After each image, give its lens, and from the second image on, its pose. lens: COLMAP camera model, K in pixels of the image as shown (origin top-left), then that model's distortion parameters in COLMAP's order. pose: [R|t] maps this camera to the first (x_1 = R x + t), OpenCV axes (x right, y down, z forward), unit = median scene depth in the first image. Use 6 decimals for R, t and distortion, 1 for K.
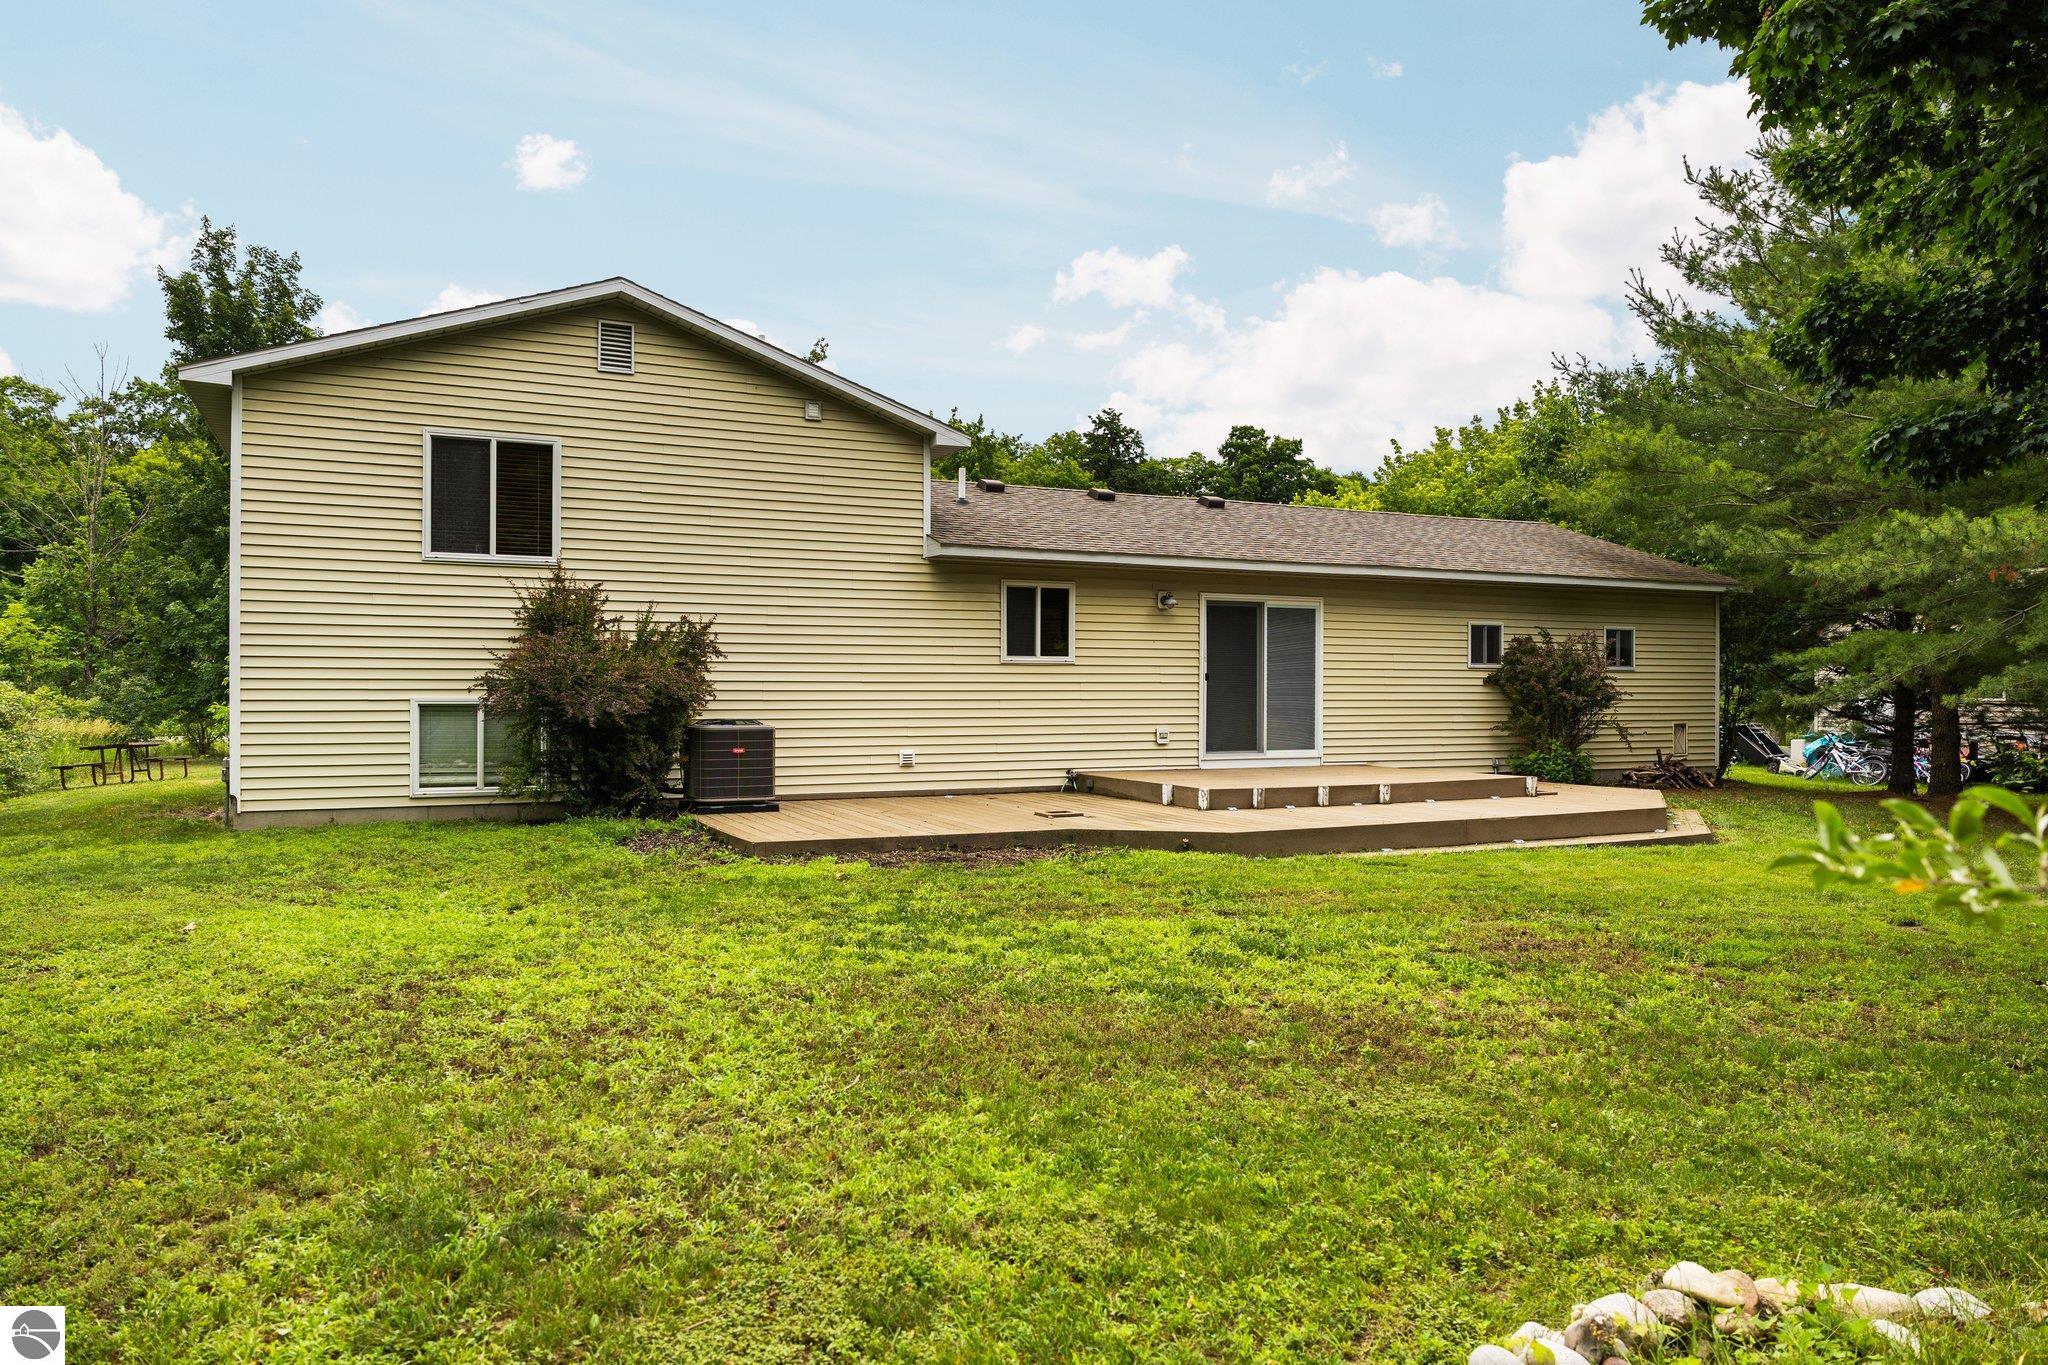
lens RADIAL K [[1398.1, 0, 1013.3], [0, 1398.1, 679.1], [0, 0, 1]] dist [-0.002537, 0.000243]
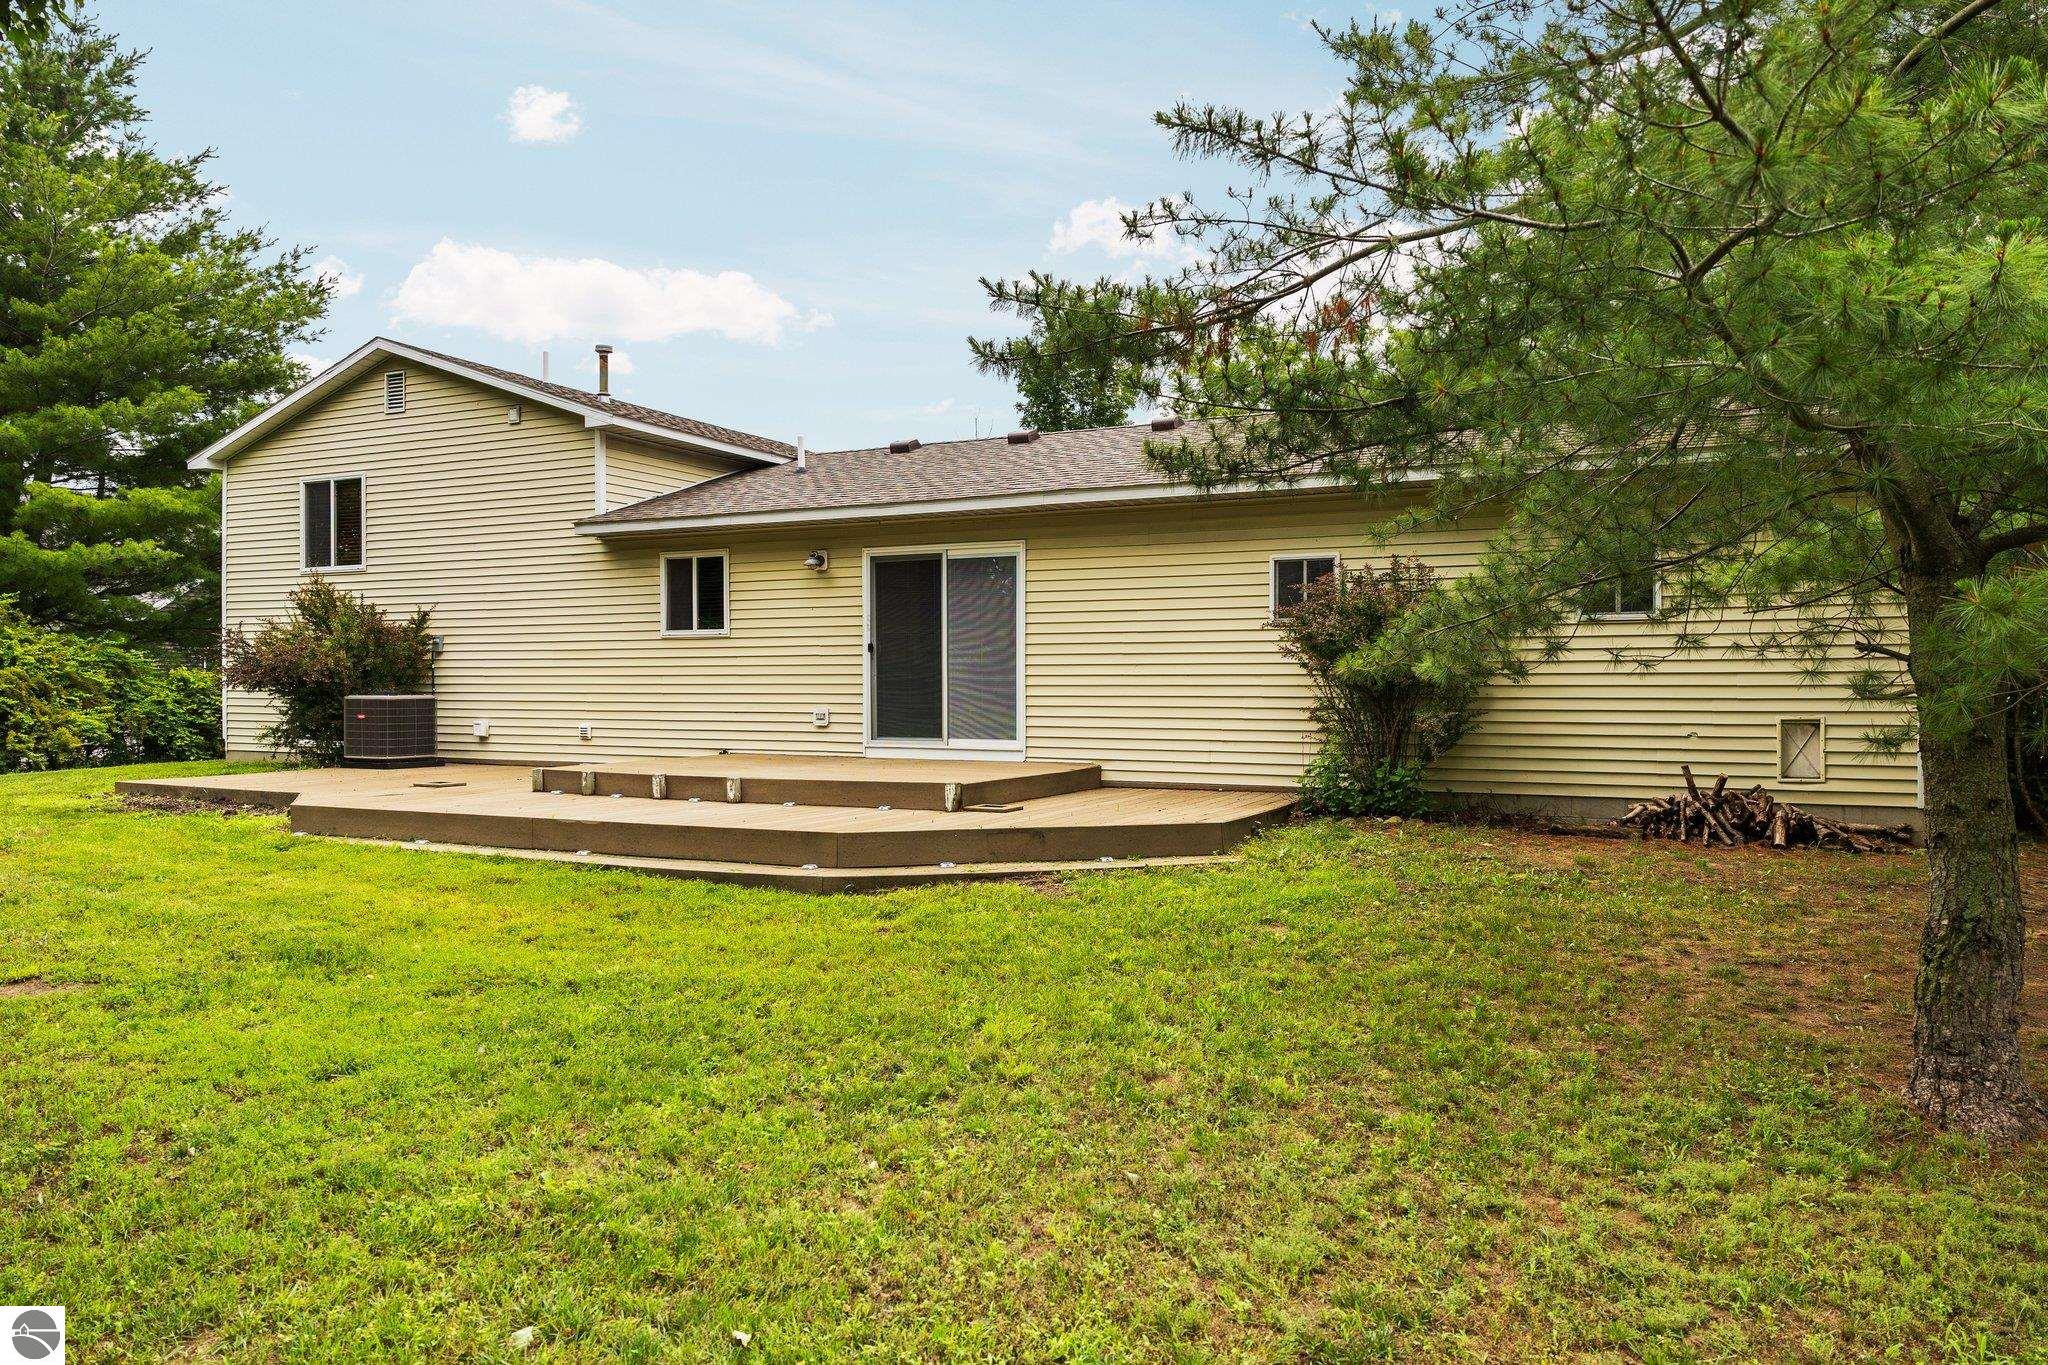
lens RADIAL K [[1398.1, 0, 1017.2], [0, 1398.1, 680.6], [0, 0, 1]] dist [-0.002537, 0.000243]
pose [[0.618634, -0.002074, -0.785676, 0.905203], [0.009002, 0.999950, 0.004448, 0.016287], [0.785628, -0.009825, 0.618622, 0.581199]]
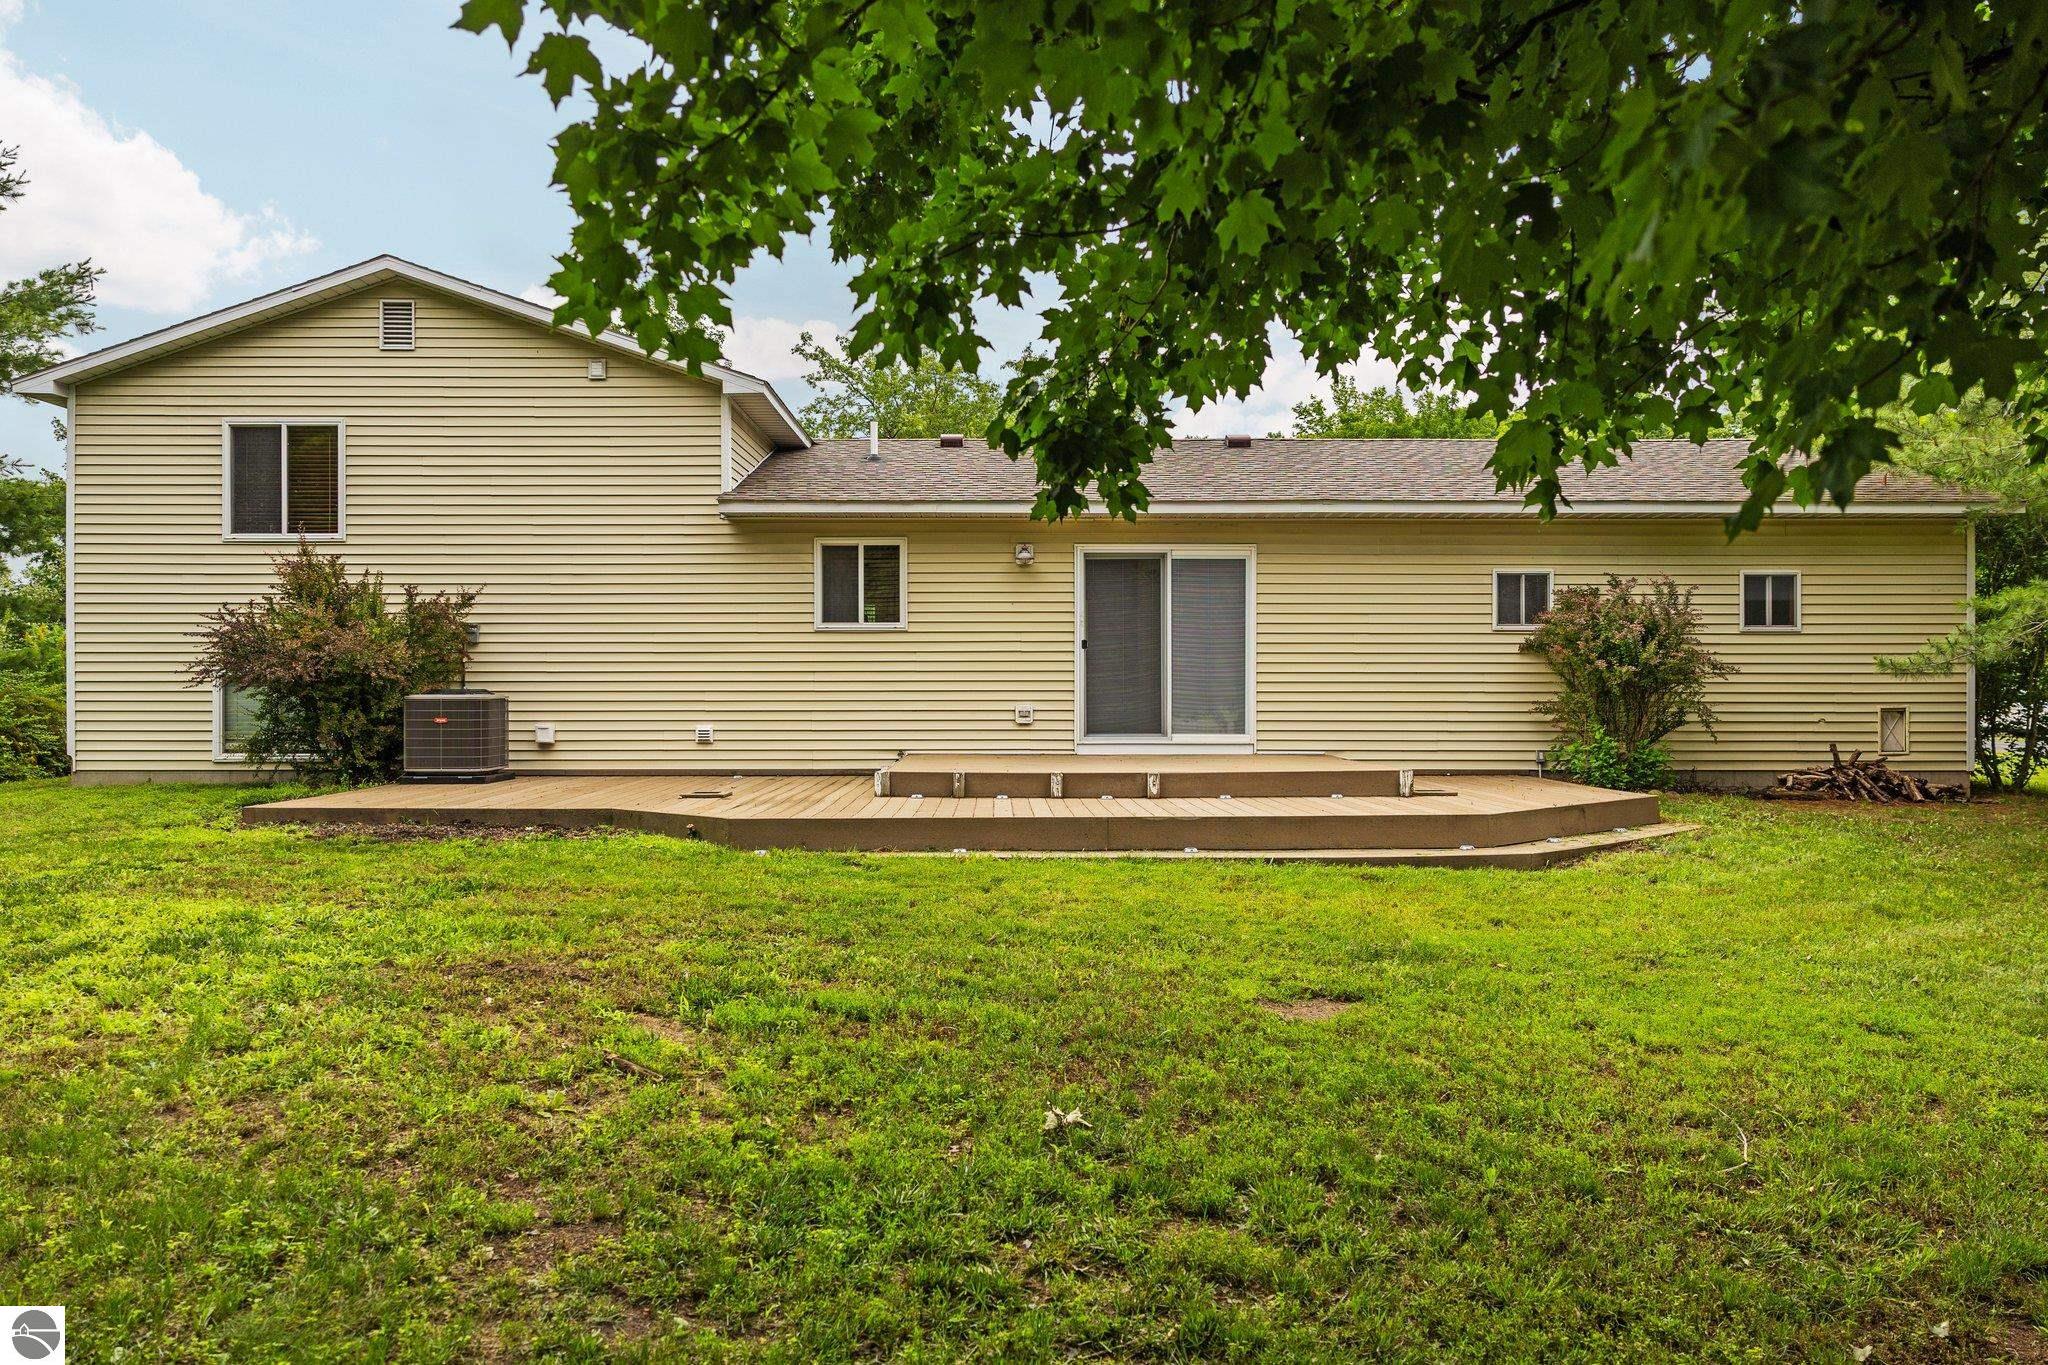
lens RADIAL K [[1398.1, 0, 1011.9], [0, 1398.1, 692.6], [0, 0, 1]] dist [-0.002537, 0.000243]
pose [[0.903247, -0.001058, -0.429120, 0.485825], [0.005207, 0.999950, 0.008493, 0.020946], [0.429089, -0.009906, 0.903208, 0.238026]]
